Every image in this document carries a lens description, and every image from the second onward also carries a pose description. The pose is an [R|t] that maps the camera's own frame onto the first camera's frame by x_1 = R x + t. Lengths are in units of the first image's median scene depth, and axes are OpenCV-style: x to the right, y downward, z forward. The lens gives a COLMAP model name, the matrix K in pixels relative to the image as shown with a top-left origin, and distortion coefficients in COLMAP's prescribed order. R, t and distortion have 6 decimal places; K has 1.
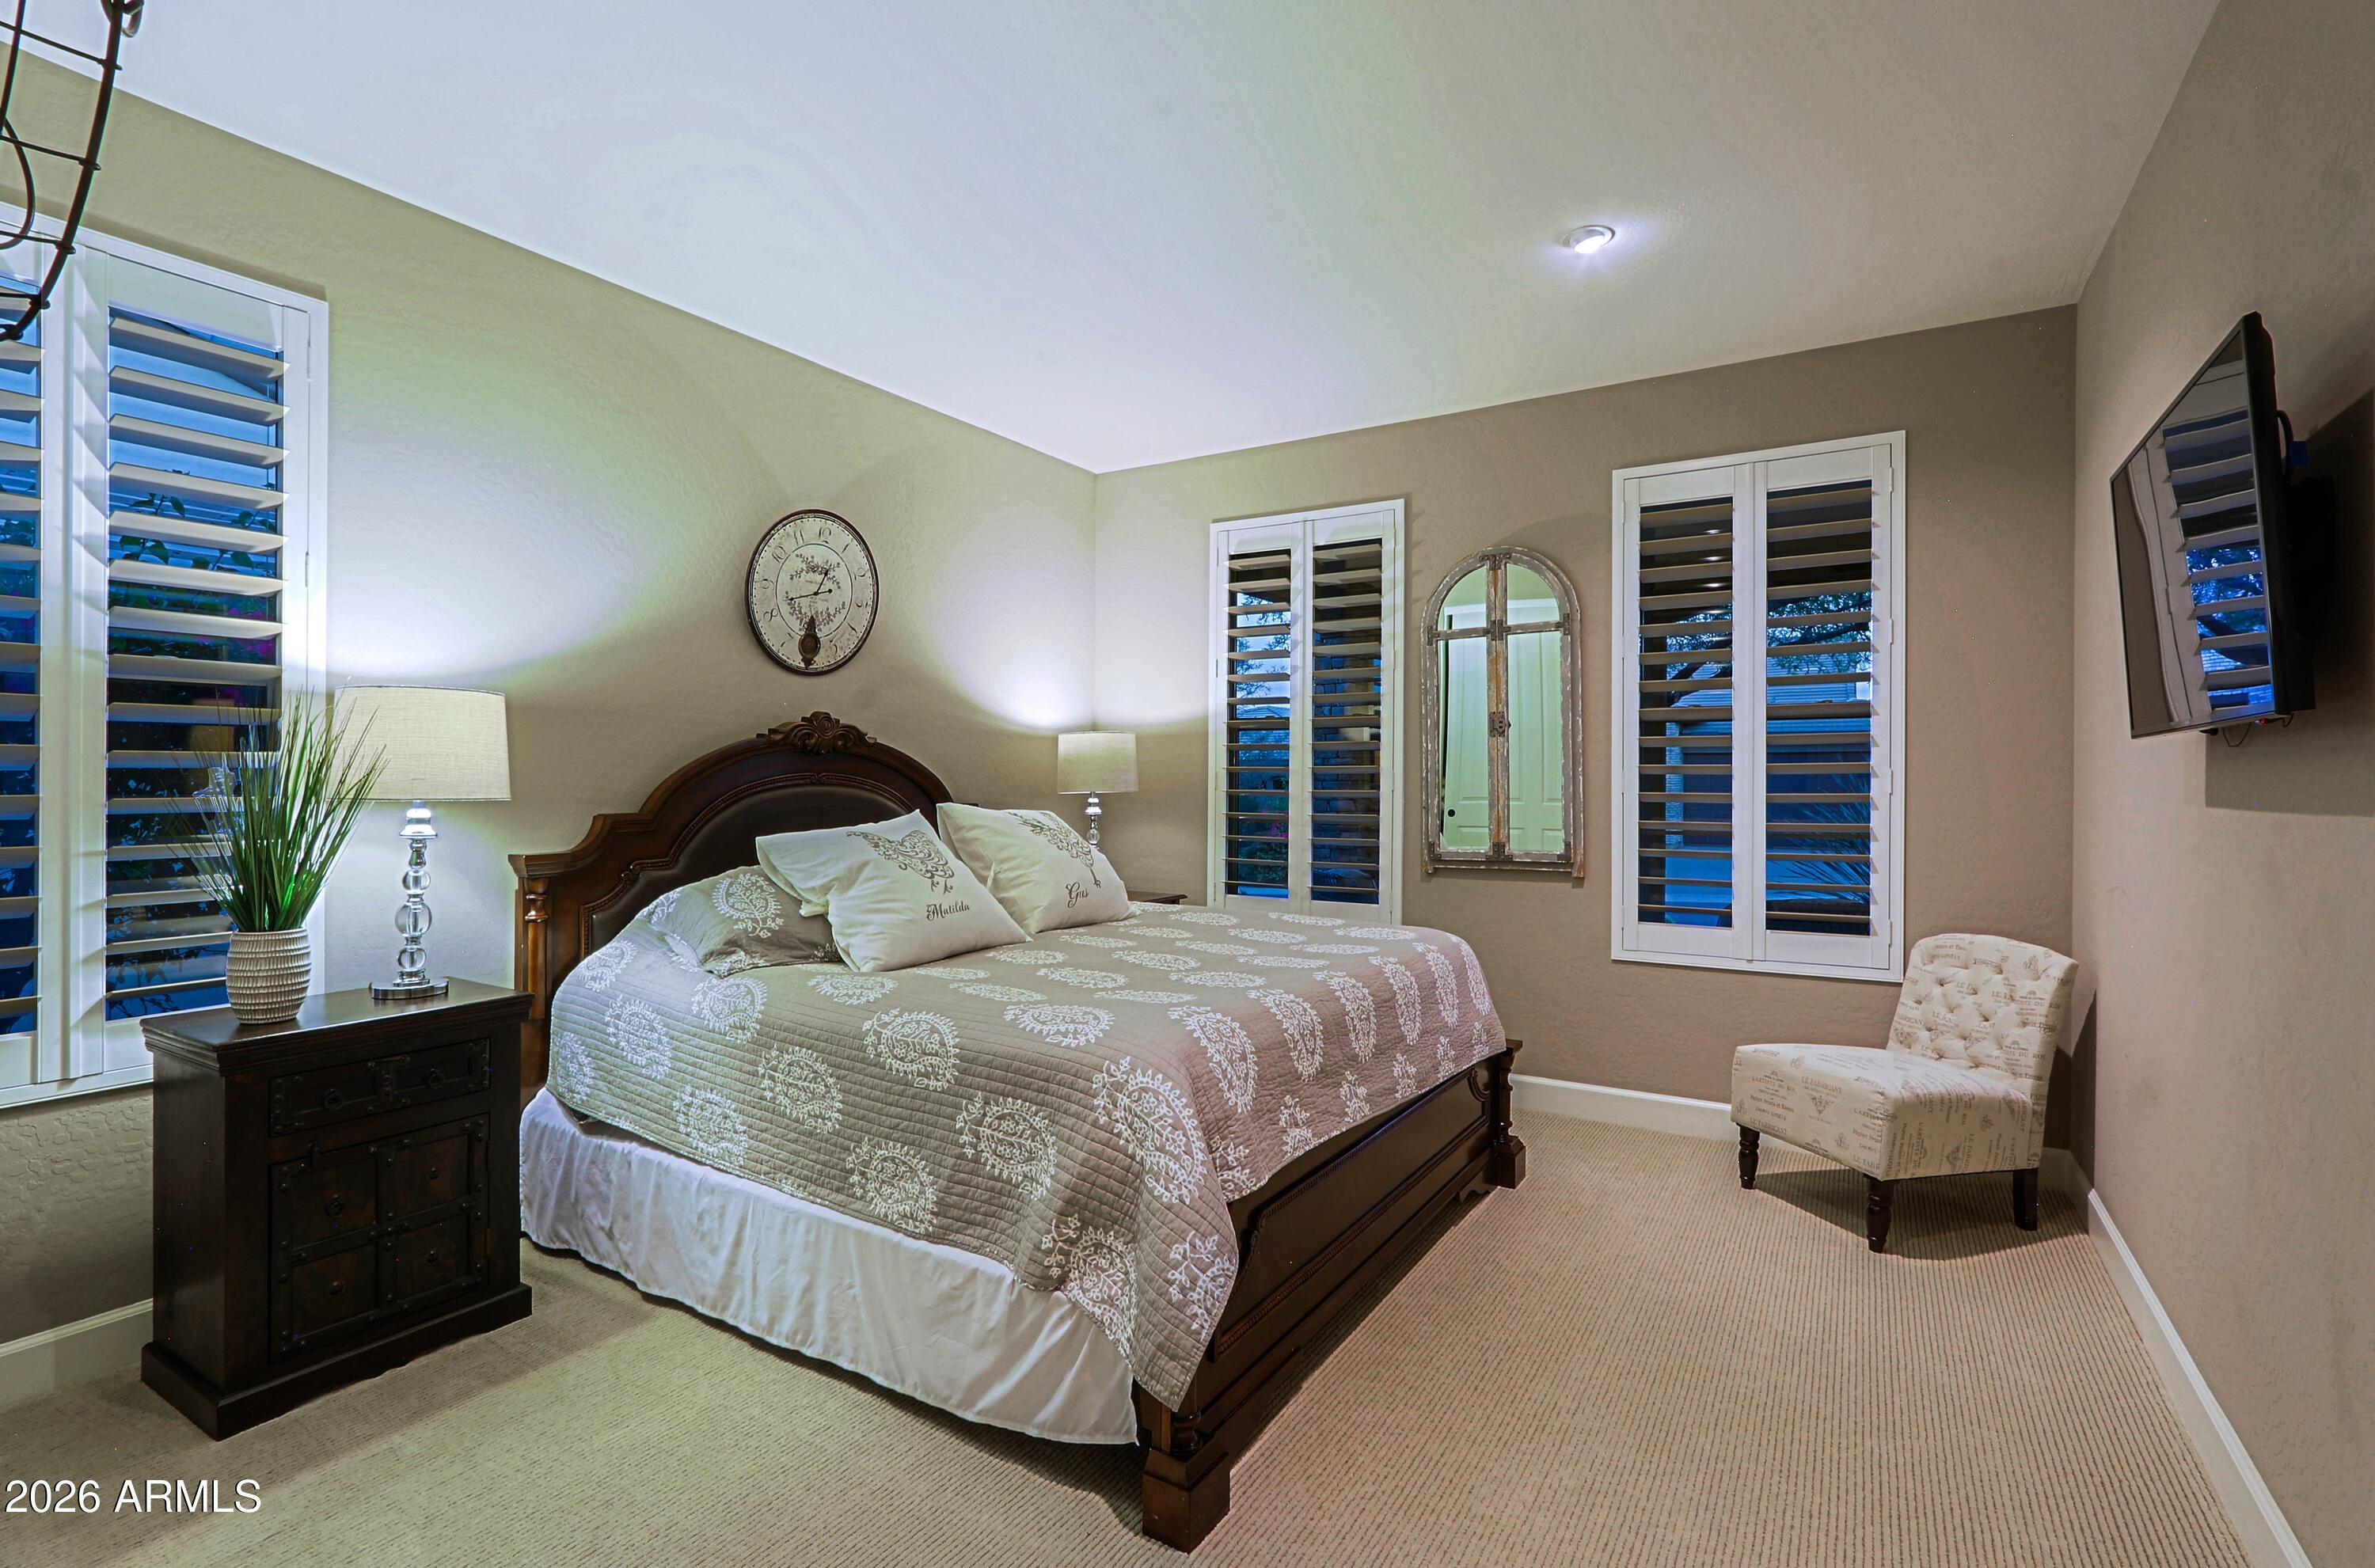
lens RADIAL K [[1131.3, 0, 1187.0], [0, 1131.3, 780.3], [0, 0, 1]] dist [-0.014219, 0.005878]
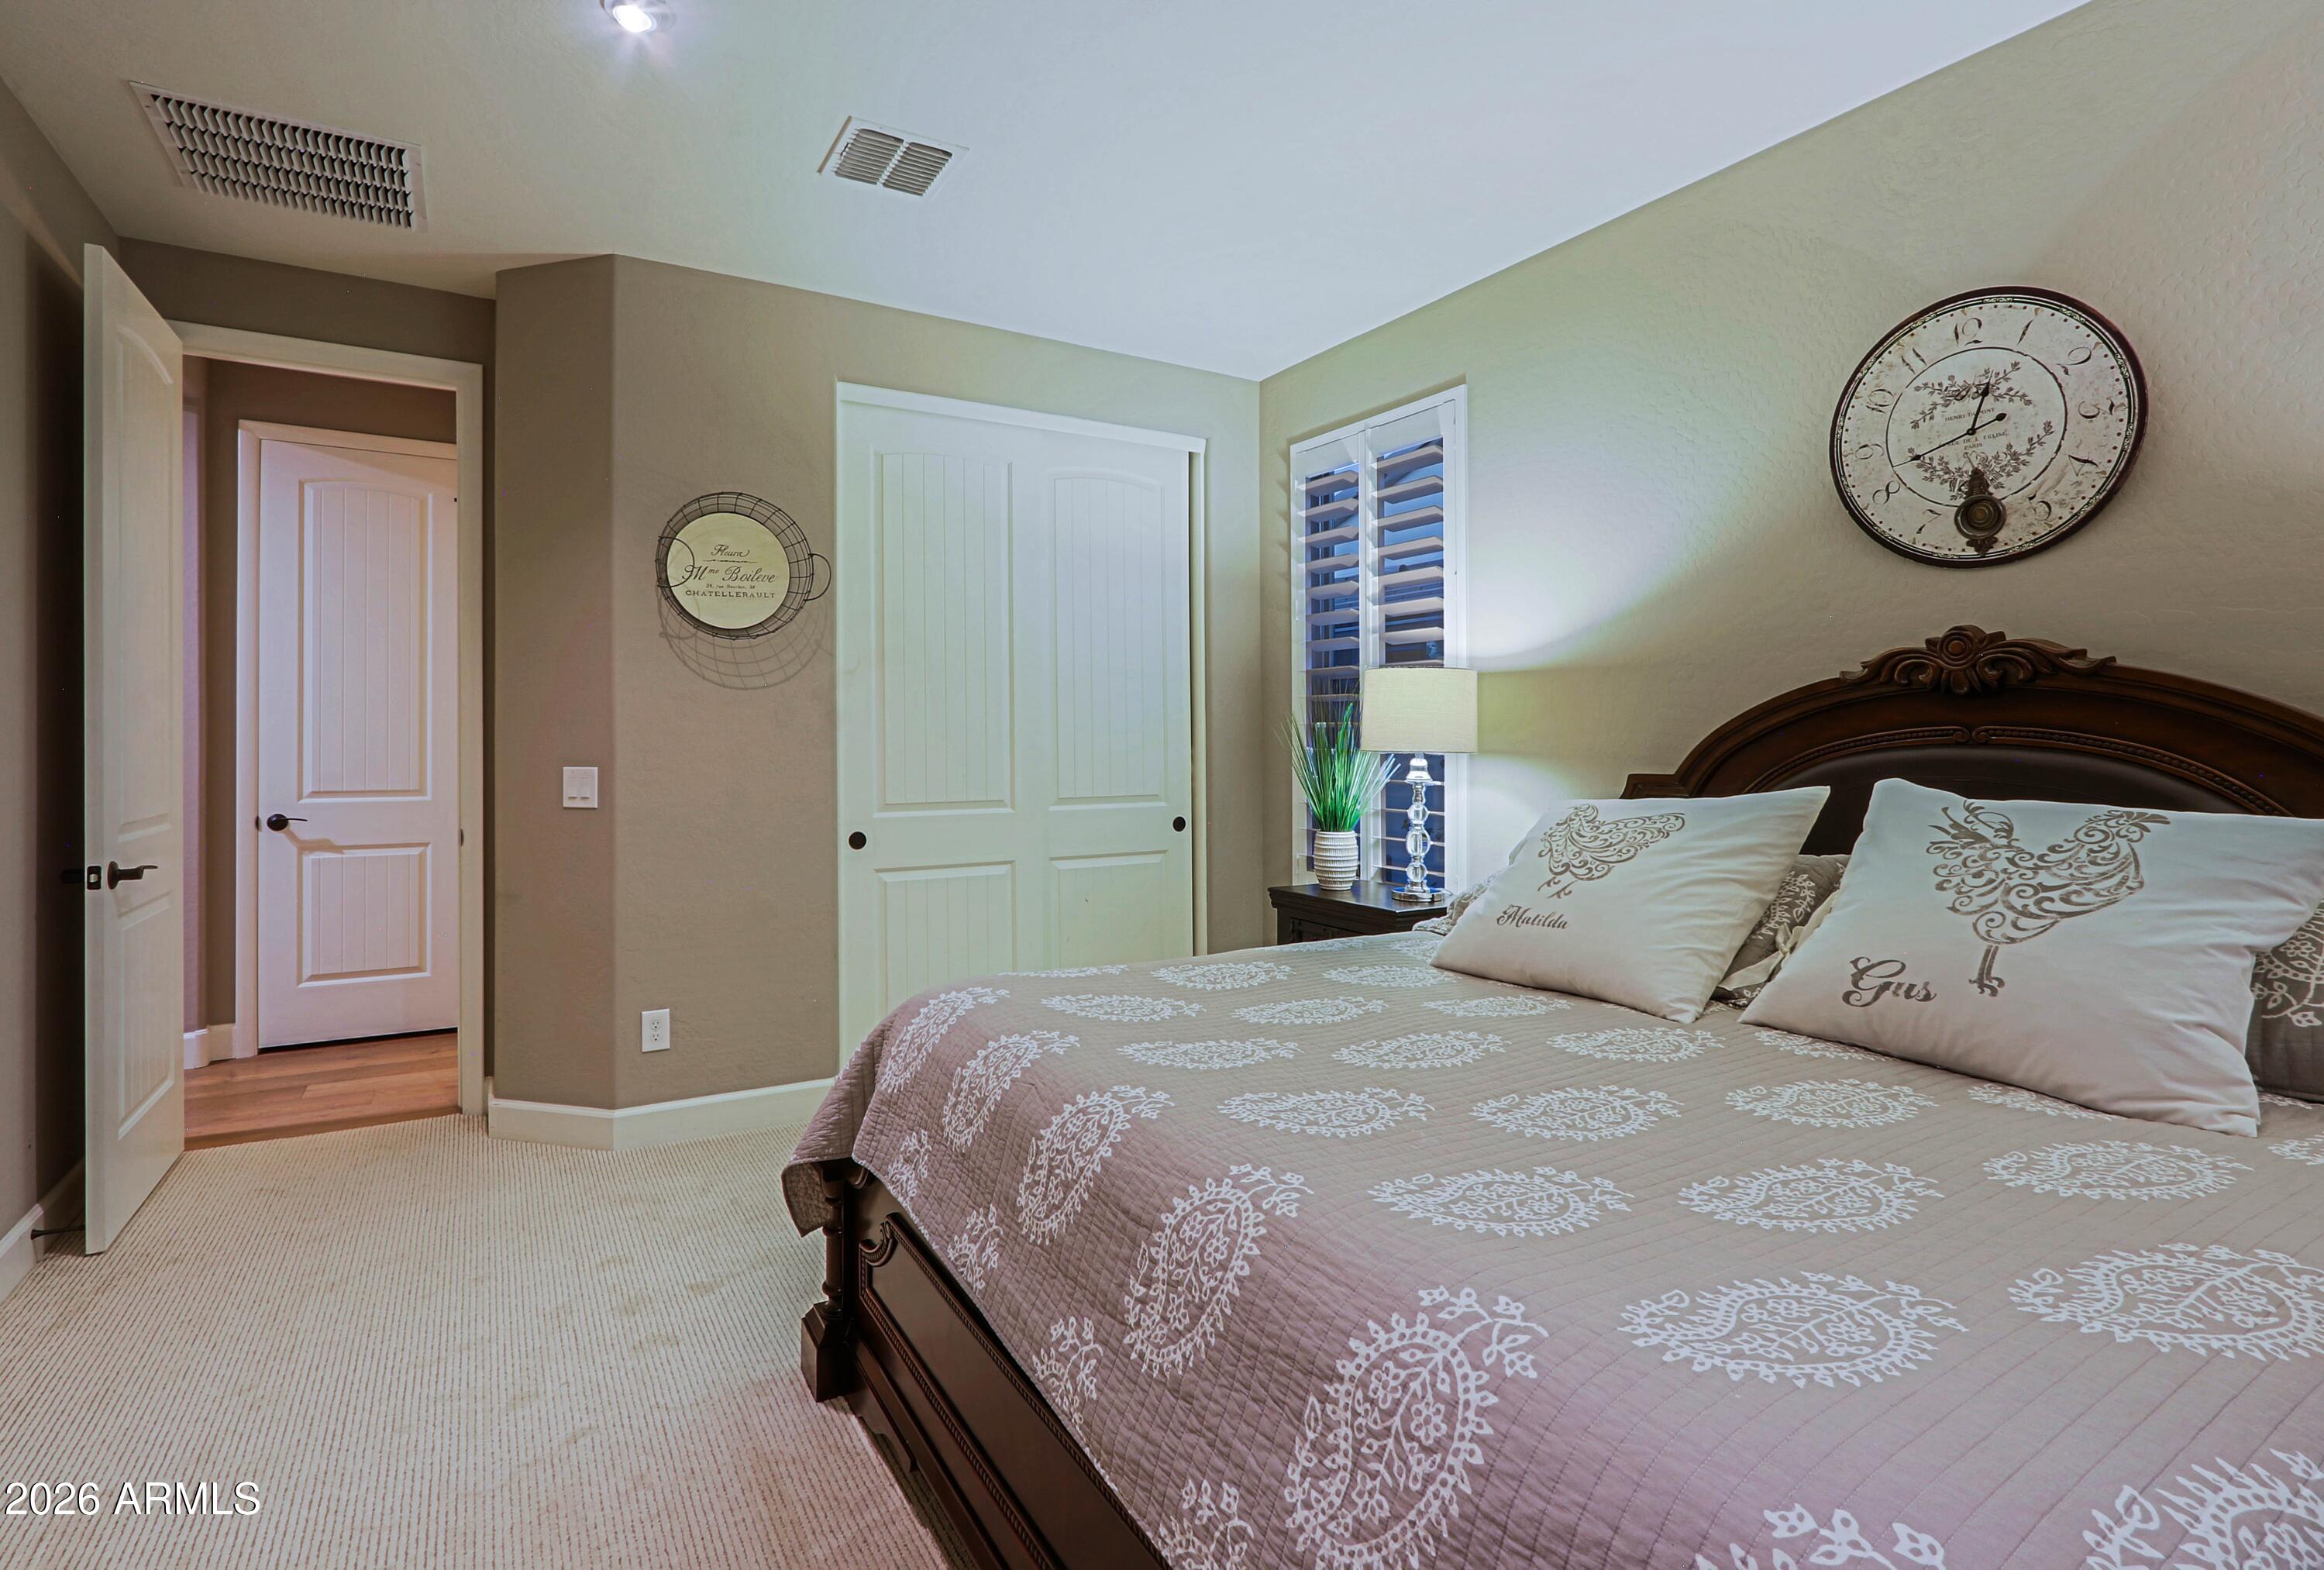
lens RADIAL K [[1107.2, 0, 1175.1], [0, 1107.2, 737.8], [0, 0, 1]] dist [-0.014219, 0.005878]
pose [[-0.441797, -0.009637, -0.897063, 0.398605], [-0.007197, 0.999948, -0.007198, 0.007928], [0.897086, 0.003276, -0.441844, 0.884440]]
